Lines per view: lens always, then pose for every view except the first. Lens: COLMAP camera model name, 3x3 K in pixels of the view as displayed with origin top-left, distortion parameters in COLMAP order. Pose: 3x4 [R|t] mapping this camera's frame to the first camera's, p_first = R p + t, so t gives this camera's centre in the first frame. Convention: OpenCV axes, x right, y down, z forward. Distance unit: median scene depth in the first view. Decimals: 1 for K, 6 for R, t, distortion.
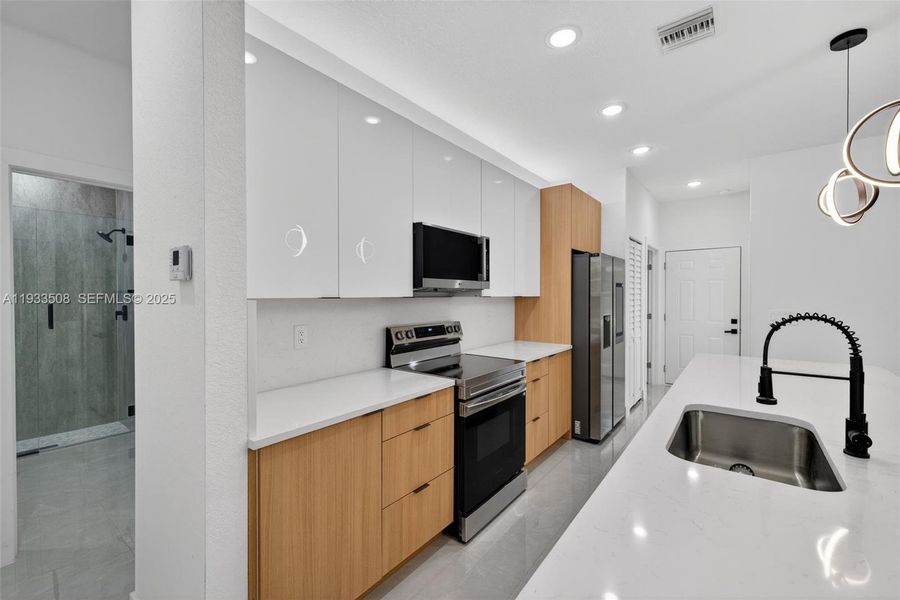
lens RADIAL K [[339.2, 0, 450.0], [0, 339.2, 300.0], [0, 0, 1]] dist [0.001640, 0.000140]
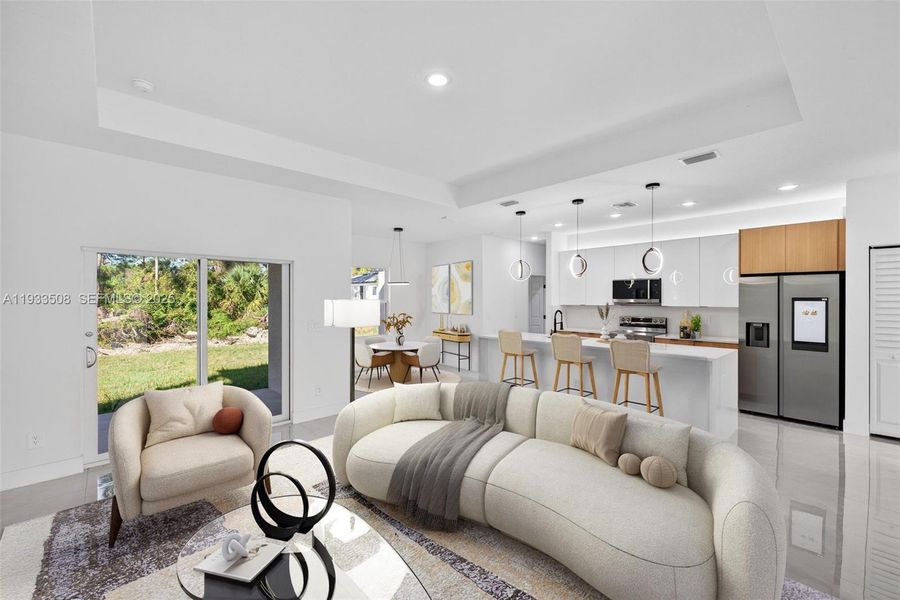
lens RADIAL K [[369.0, 0, 450.0], [0, 369.0, 300.0], [0, 0, 1]] dist [-0.000569, -0.000523]
pose [[-0.107725, 0.003763, -0.994174, 2.827899], [-0.010201, 0.999936, 0.004890, -0.051340], [0.994128, 0.010668, -0.107679, -0.074644]]
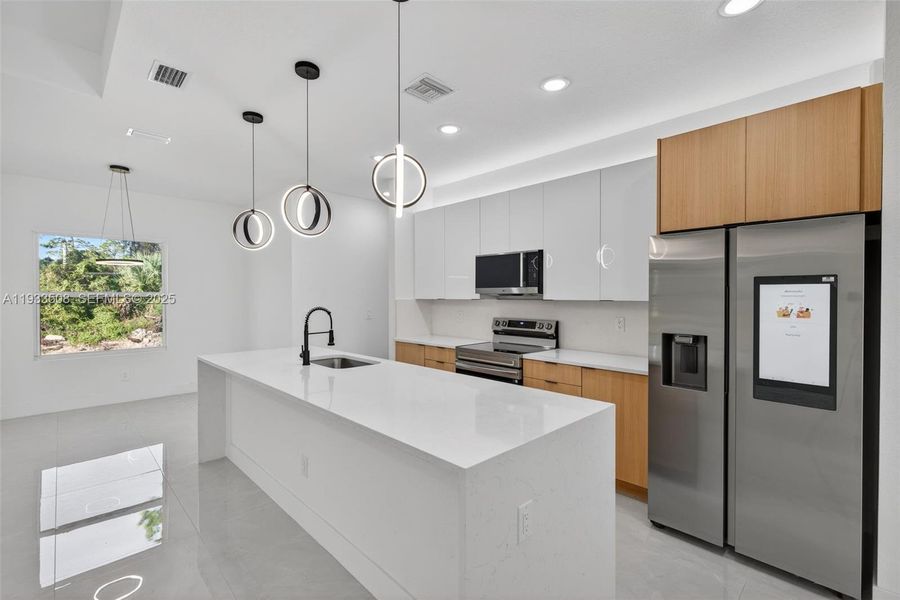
lens RADIAL K [[403.3, 0, 450.0], [0, 403.3, 300.0], [0, 0, 1]] dist [0.002955, 0.000181]
pose [[-0.084725, 0.011606, -0.996337, 1.683777], [-0.009794, 0.999874, 0.012480, -0.025985], [0.996356, 0.010816, -0.084601, 0.888167]]
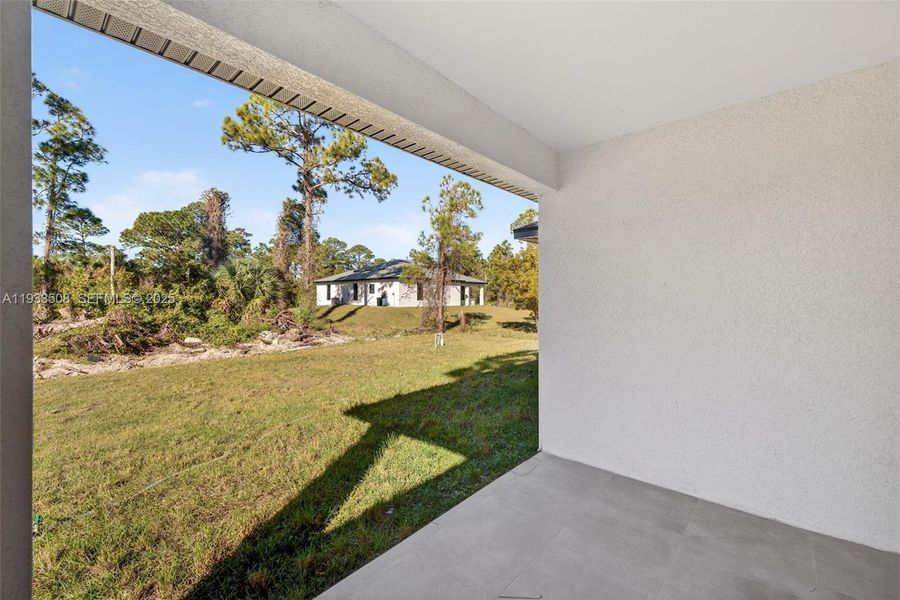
lens RADIAL K [[369.0, 0, 450.0], [0, 369.0, 300.0], [0, 0, 1]] dist [-0.000569, -0.000523]
pose [[-0.010390, 0.006274, -0.999926, 1.678147], [-0.009045, 0.999939, 0.006368, -0.001909], [0.999905, 0.009110, -0.010333, -2.137358]]
